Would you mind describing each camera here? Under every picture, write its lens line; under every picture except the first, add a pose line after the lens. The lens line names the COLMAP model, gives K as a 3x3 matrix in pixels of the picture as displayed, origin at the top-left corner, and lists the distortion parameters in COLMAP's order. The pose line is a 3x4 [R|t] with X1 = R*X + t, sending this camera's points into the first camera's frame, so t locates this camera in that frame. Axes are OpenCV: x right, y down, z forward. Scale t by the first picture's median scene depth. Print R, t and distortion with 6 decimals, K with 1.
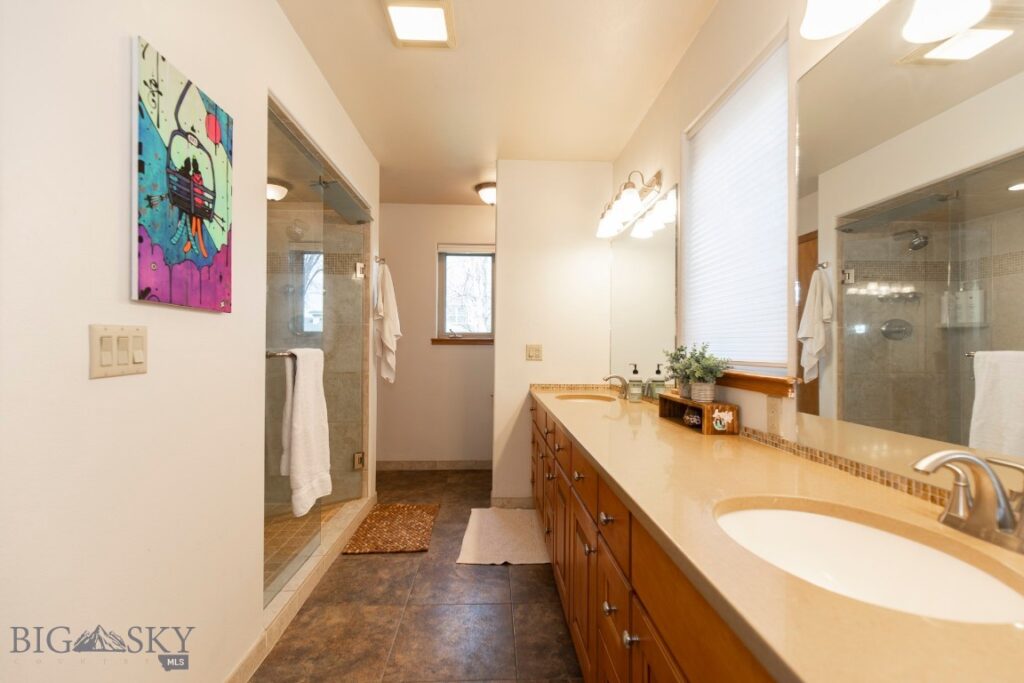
lens RADIAL K [[468.4, 0, 509.8], [0, 468.4, 341.0], [0, 0, 1]] dist [0.012451, -0.001907]
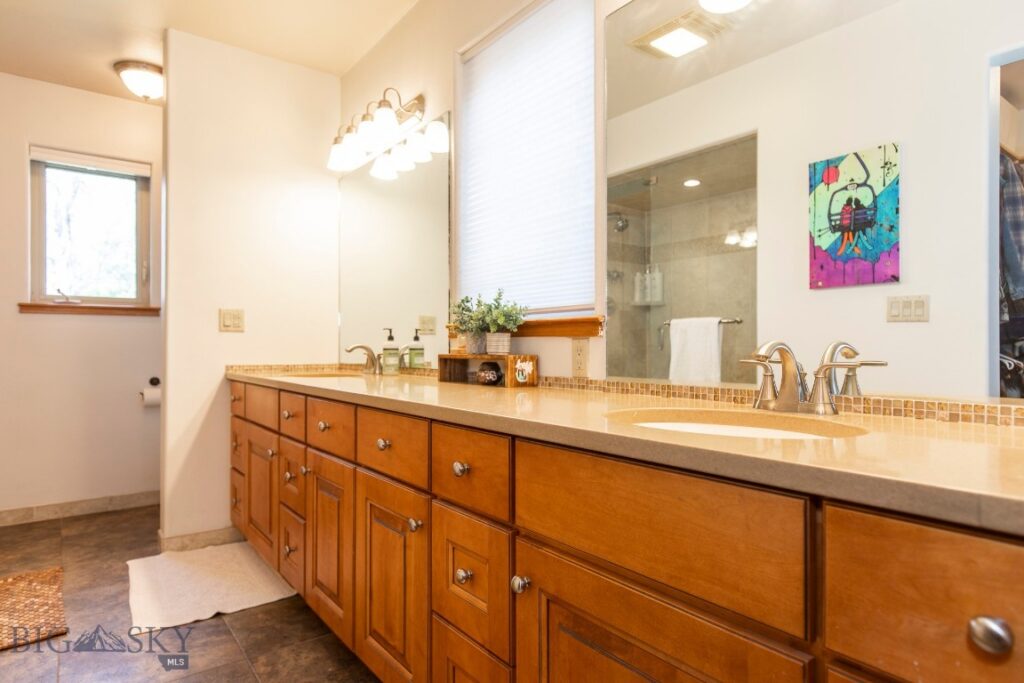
lens RADIAL K [[593.0, 0, 512.0], [0, 593.0, 345.0], [0, 0, 1]] dist [0.007518, 0.001106]
pose [[0.820900, -0.004414, 0.571055, -0.146441], [-0.000736, 0.999961, 0.008787, 0.069891], [-0.571072, -0.007633, 0.820865, 0.042796]]
